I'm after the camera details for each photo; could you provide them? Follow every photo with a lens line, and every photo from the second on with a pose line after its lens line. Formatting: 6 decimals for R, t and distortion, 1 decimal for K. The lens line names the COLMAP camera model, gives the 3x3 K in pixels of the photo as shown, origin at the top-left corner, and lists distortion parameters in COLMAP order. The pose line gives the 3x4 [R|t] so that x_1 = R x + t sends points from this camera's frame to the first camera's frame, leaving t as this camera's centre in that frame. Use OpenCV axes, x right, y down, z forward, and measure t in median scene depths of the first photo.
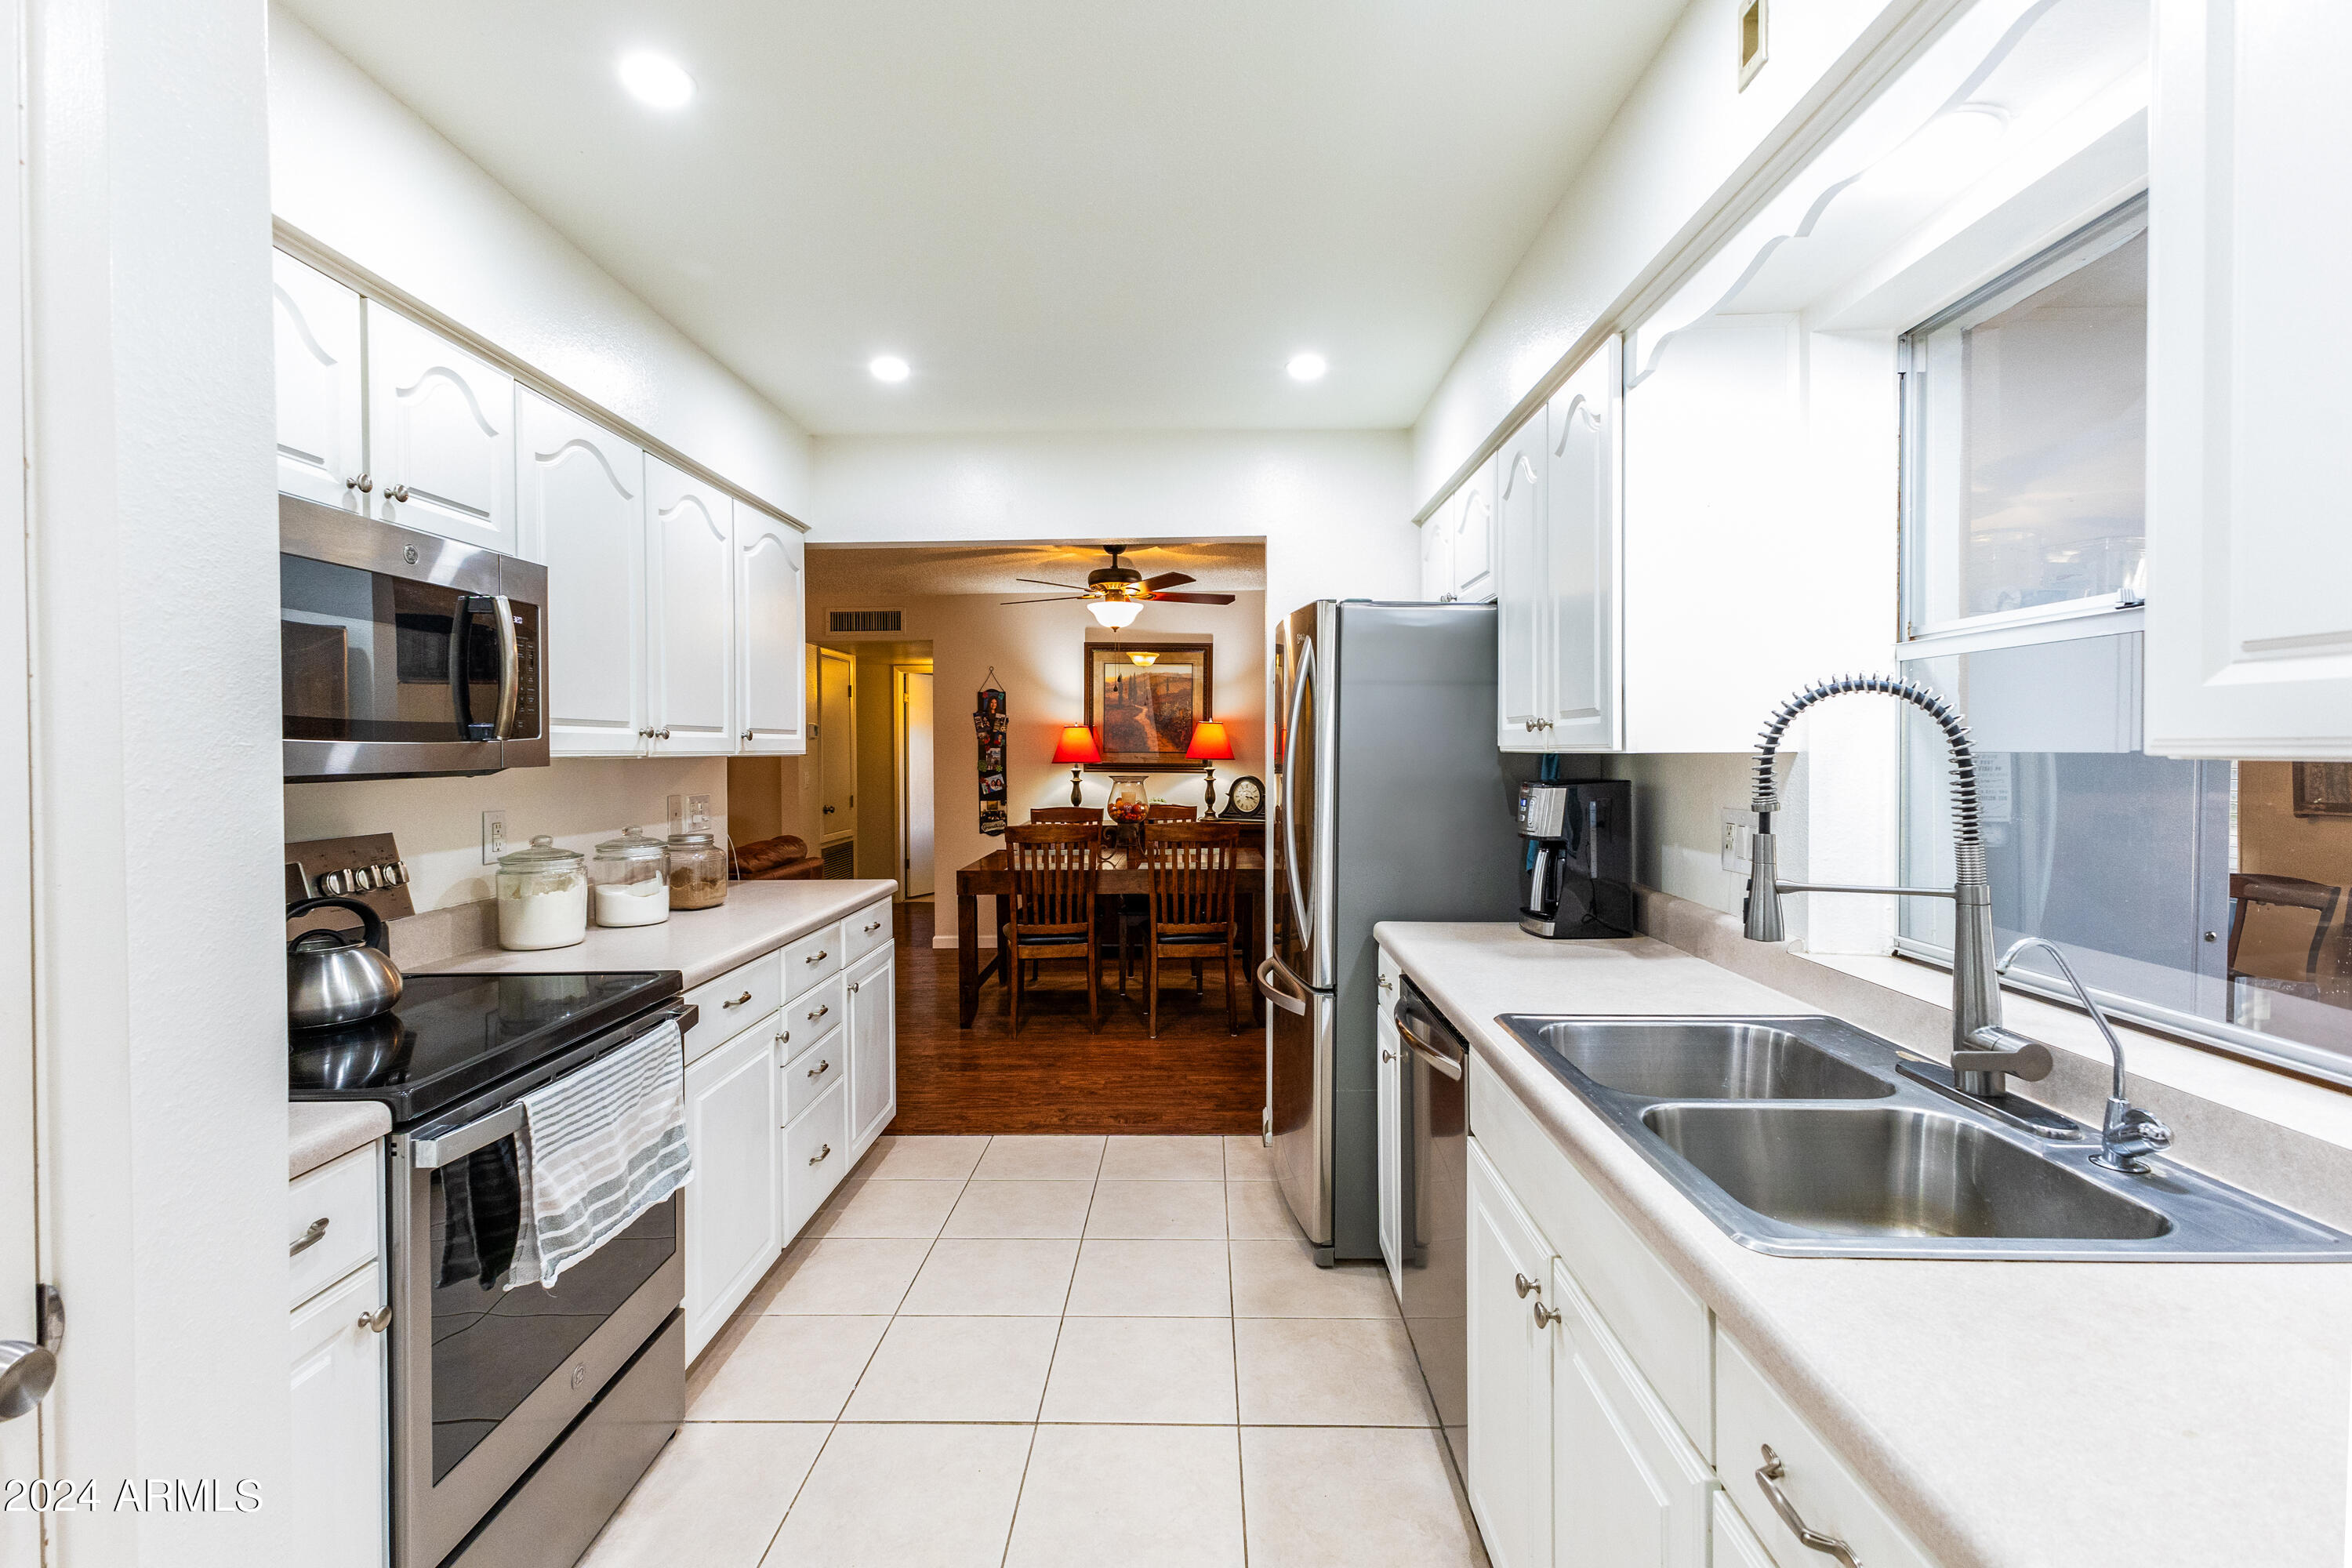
lens RADIAL K [[1018.3, 0, 1169.8], [0, 1018.3, 757.1], [0, 0, 1]] dist [0.010120, 0.000622]
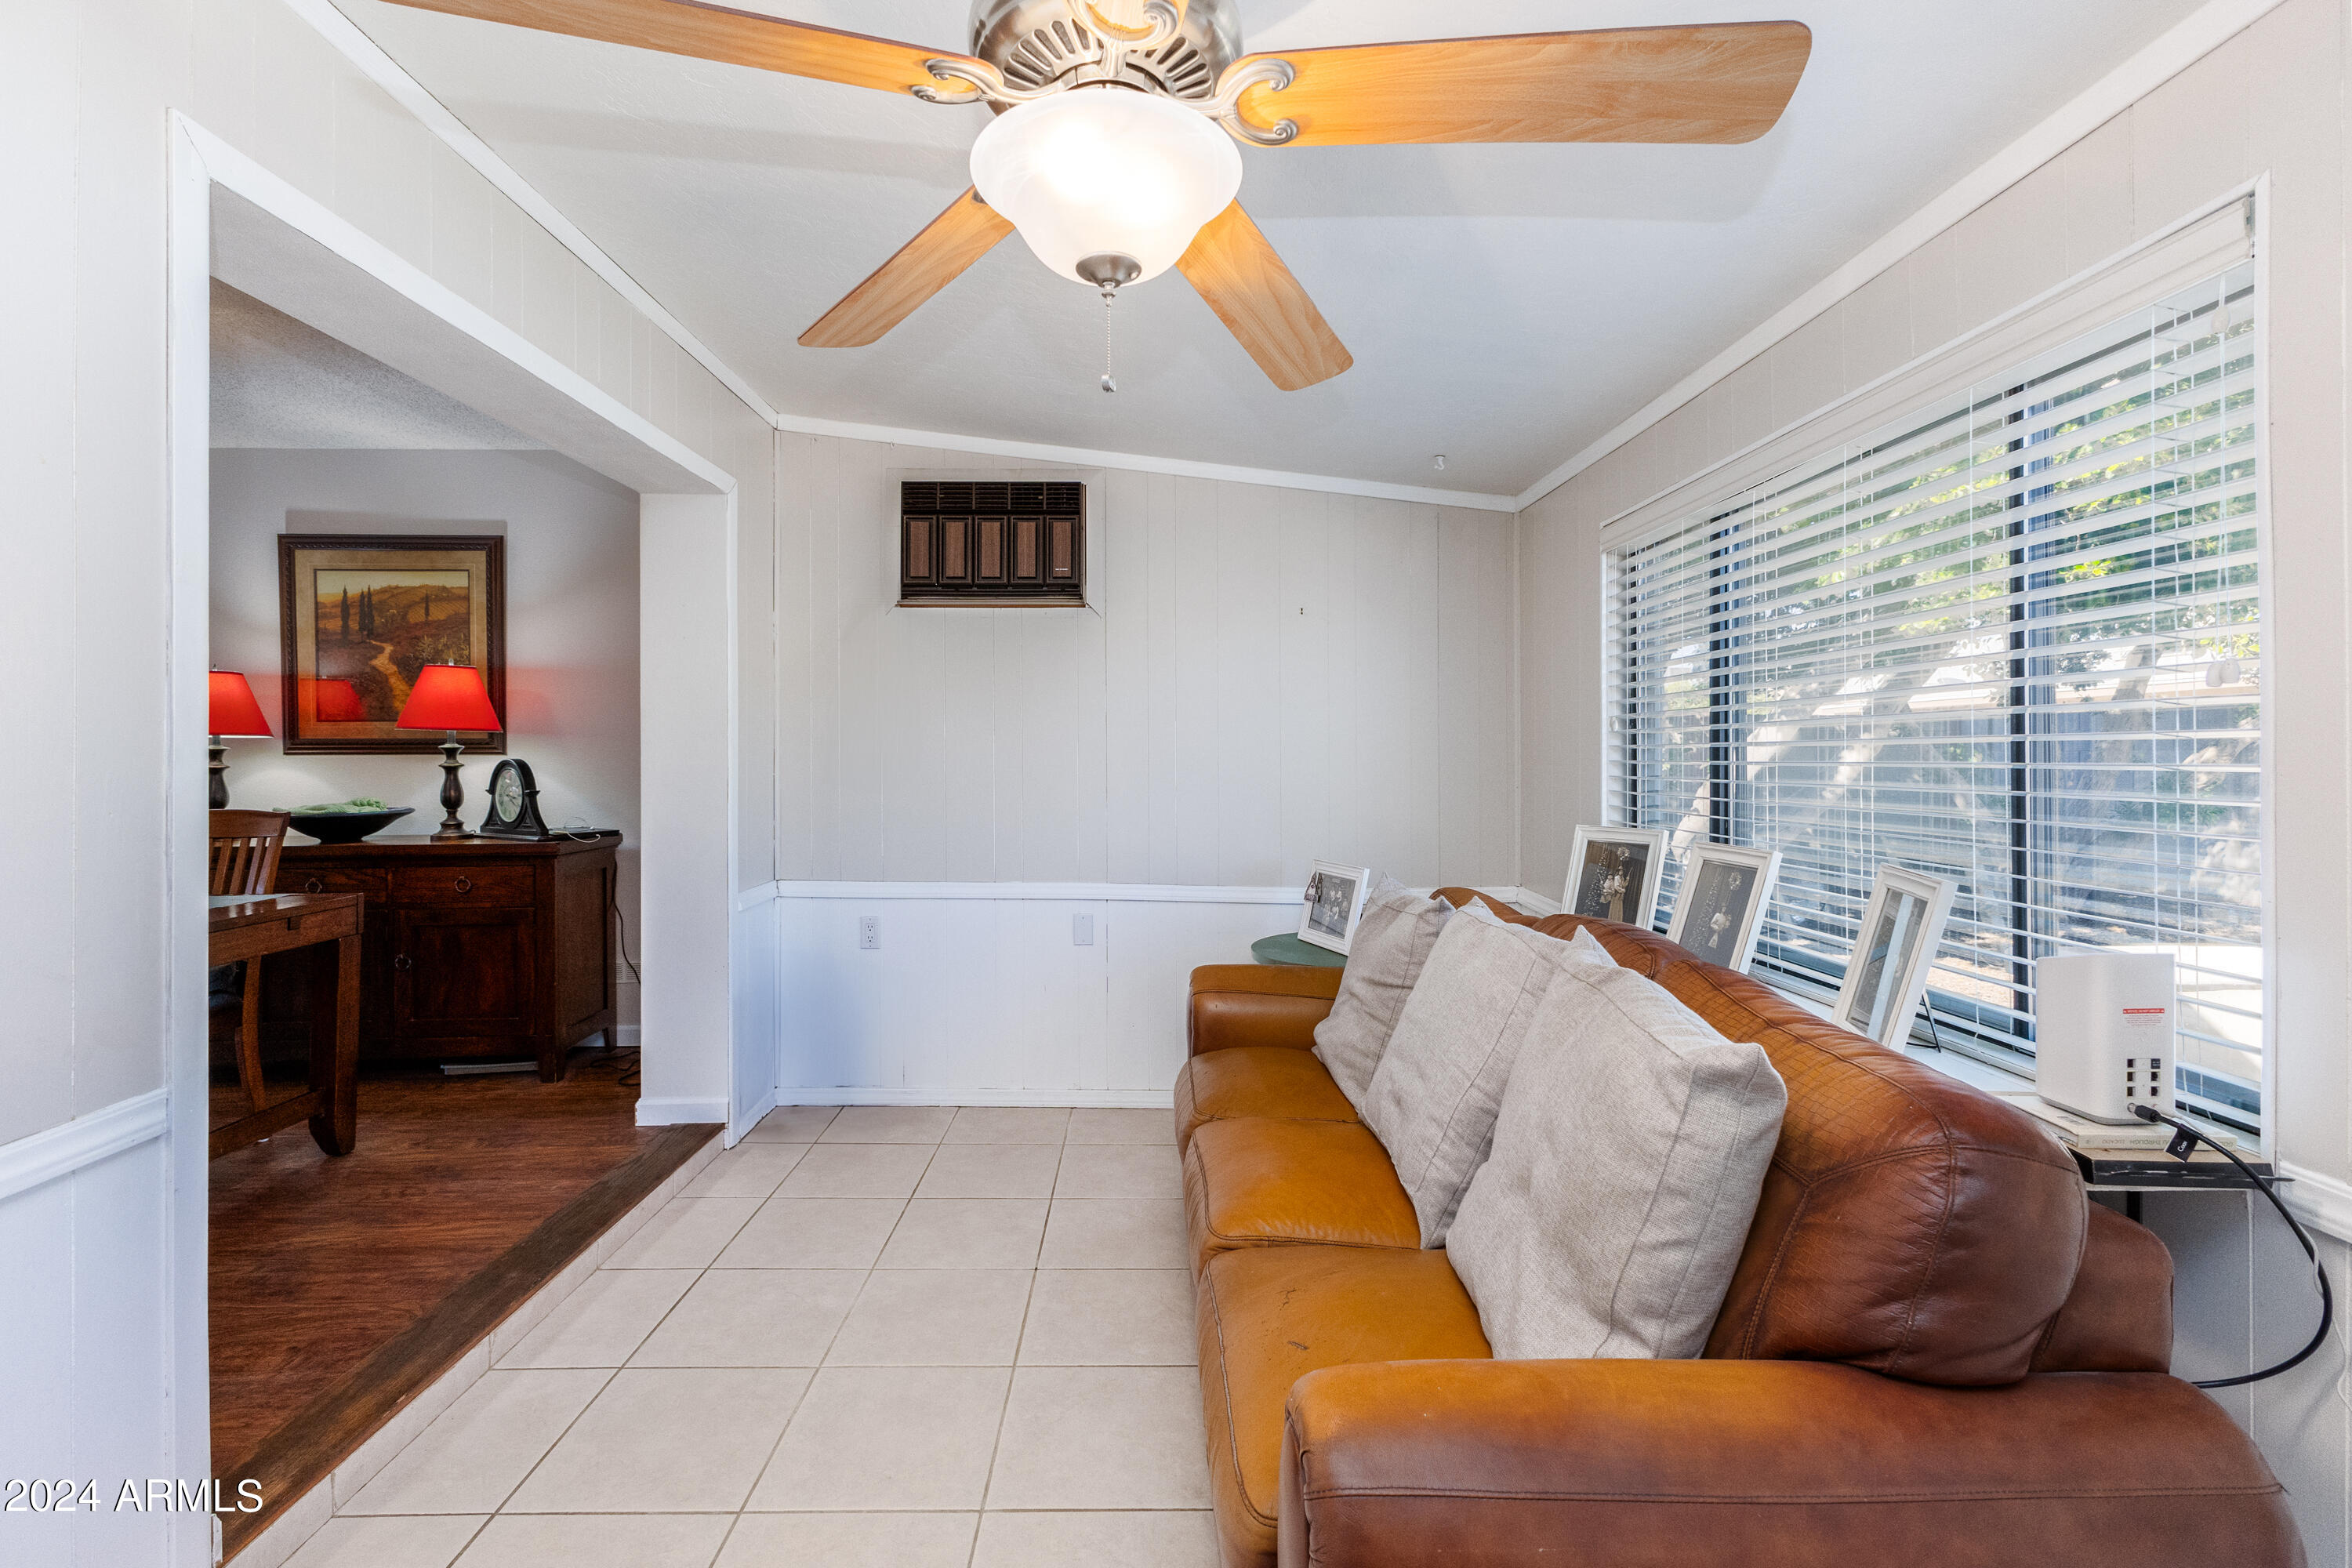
lens RADIAL K [[1018.3, 0, 1169.8], [0, 1018.3, 757.1], [0, 0, 1]] dist [0.010120, 0.000622]
pose [[0.999575, 0.001142, 0.029144, 0.416177], [-0.001018, 0.999990, -0.004296, 0.018647], [-0.029148, 0.004264, 0.999566, 0.395698]]
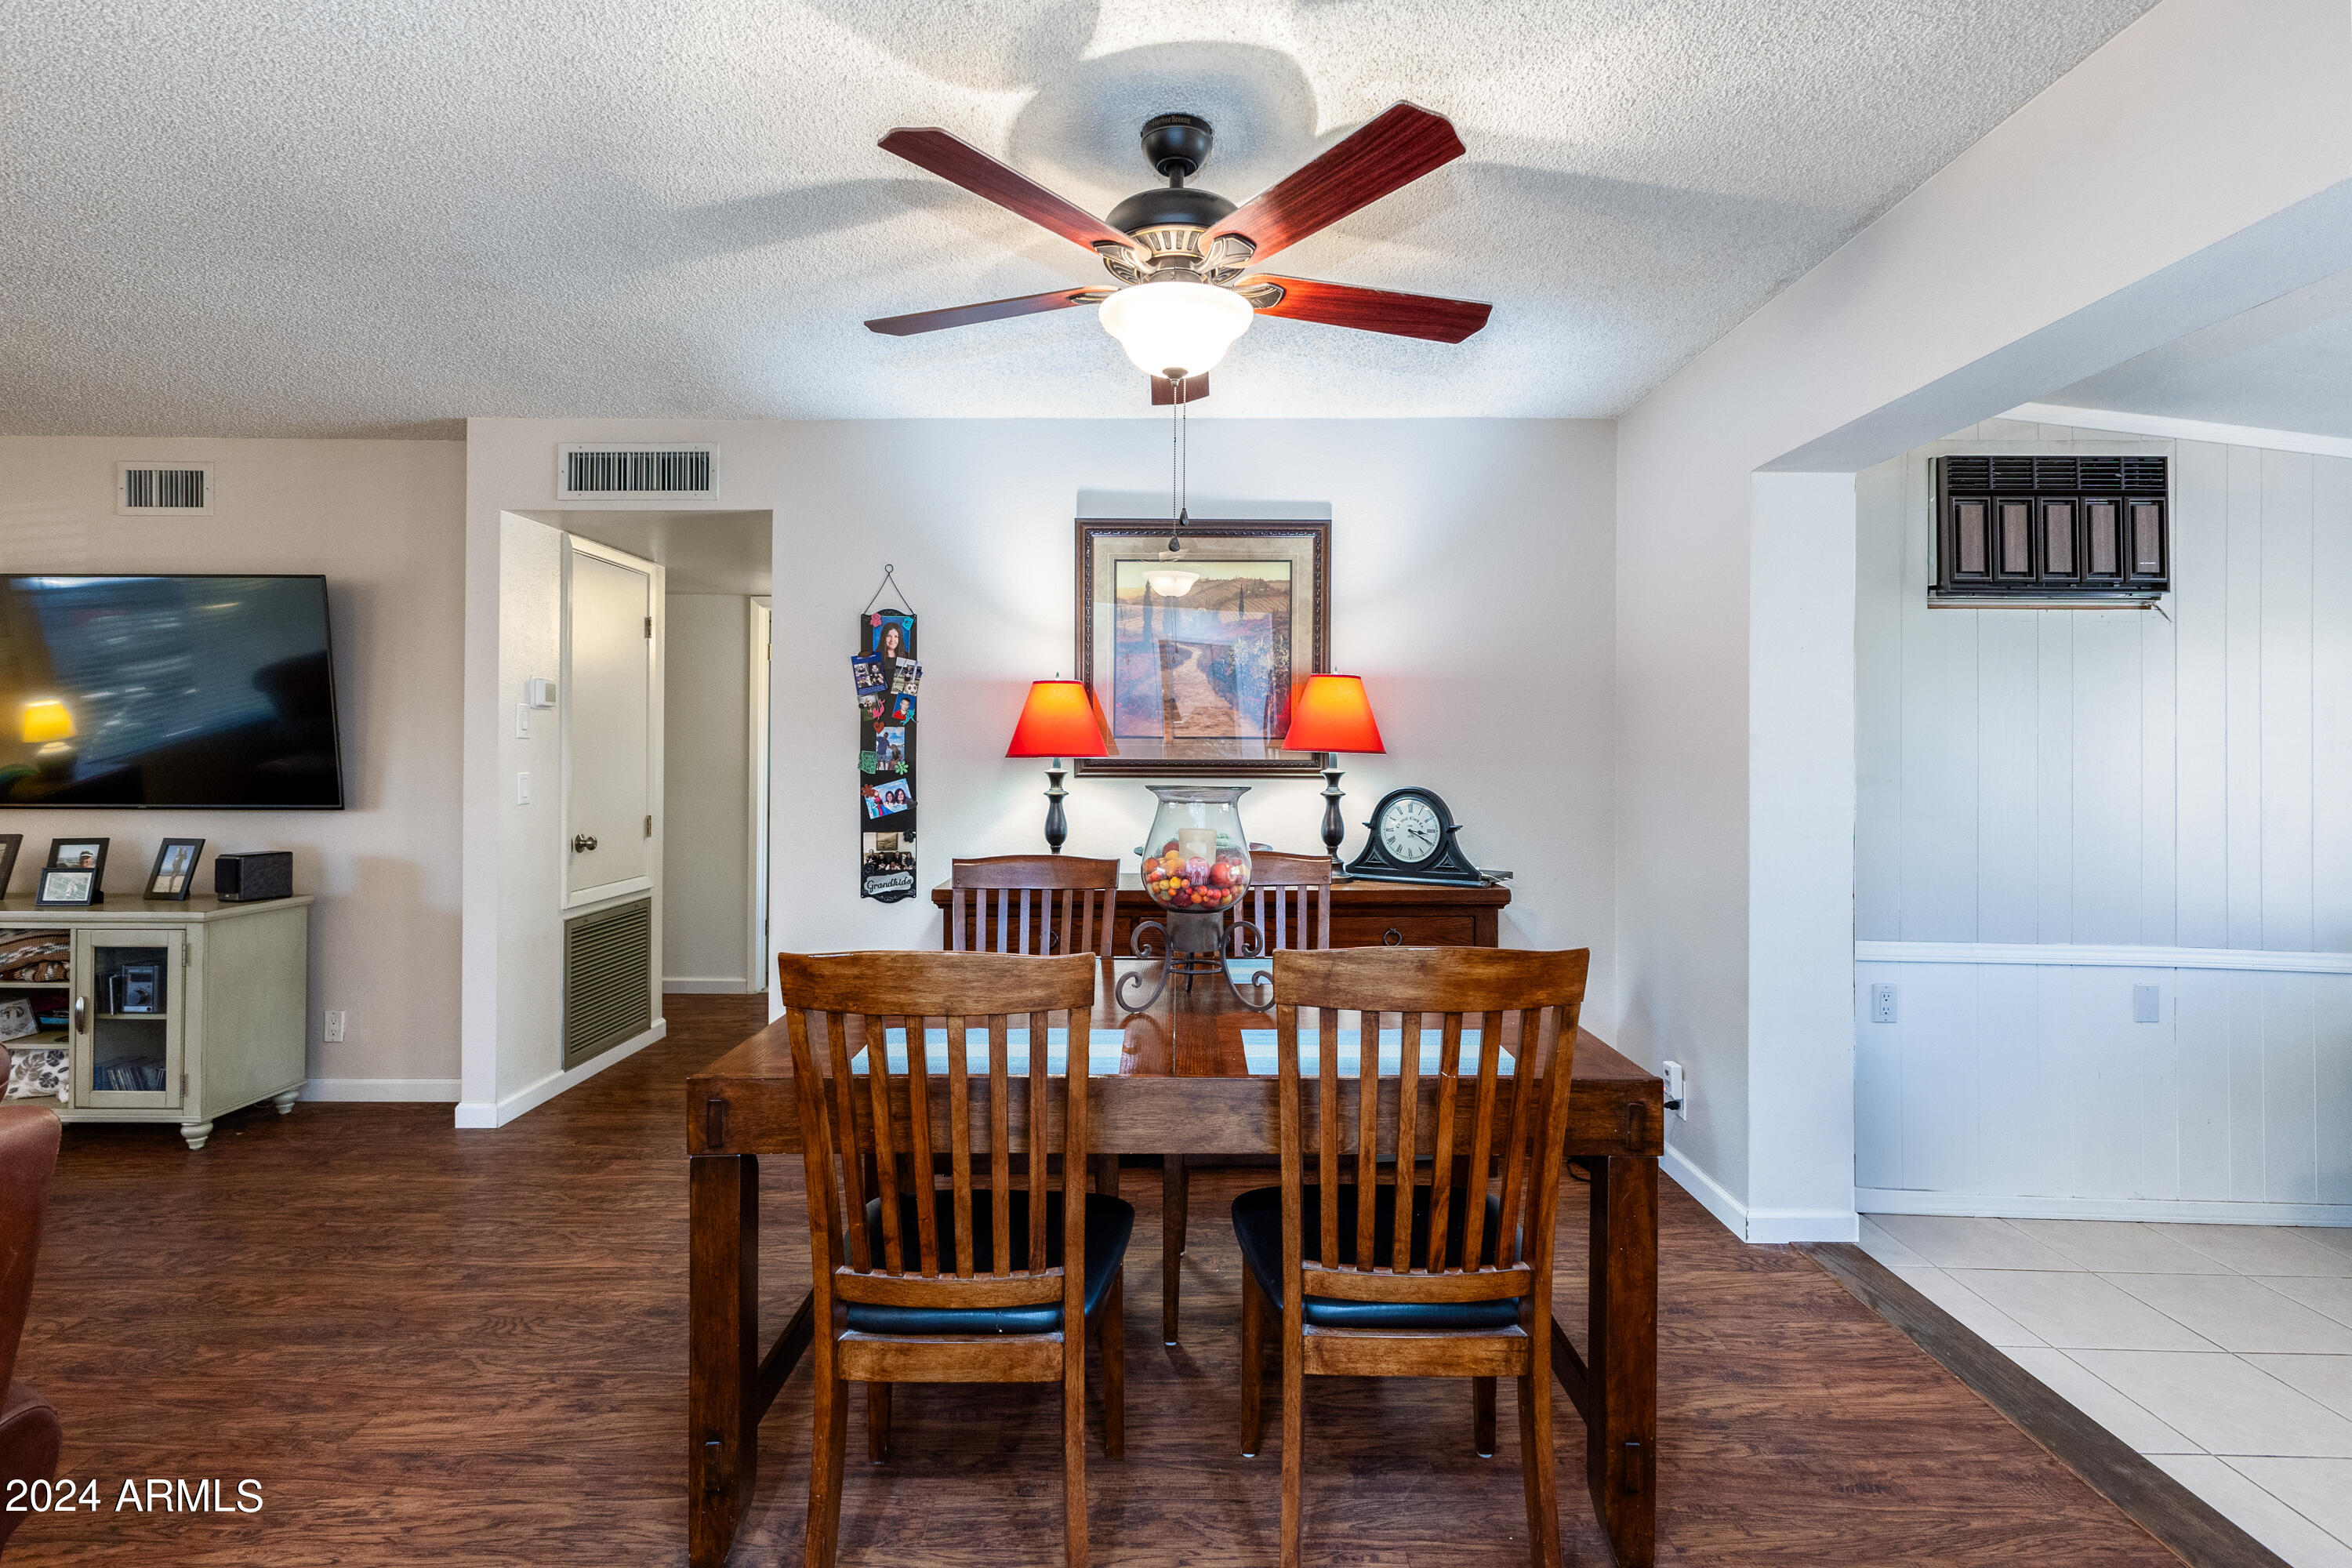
lens RADIAL K [[1132.6, 0, 1171.9], [0, 1132.6, 752.2], [0, 0, 1]] dist [-0.000433, 0.000557]
pose [[0.999954, 0.009360, 0.001941, -0.037005], [-0.009334, 0.999869, -0.013261, 0.009716], [-0.002065, 0.013242, 0.999910, 0.447347]]
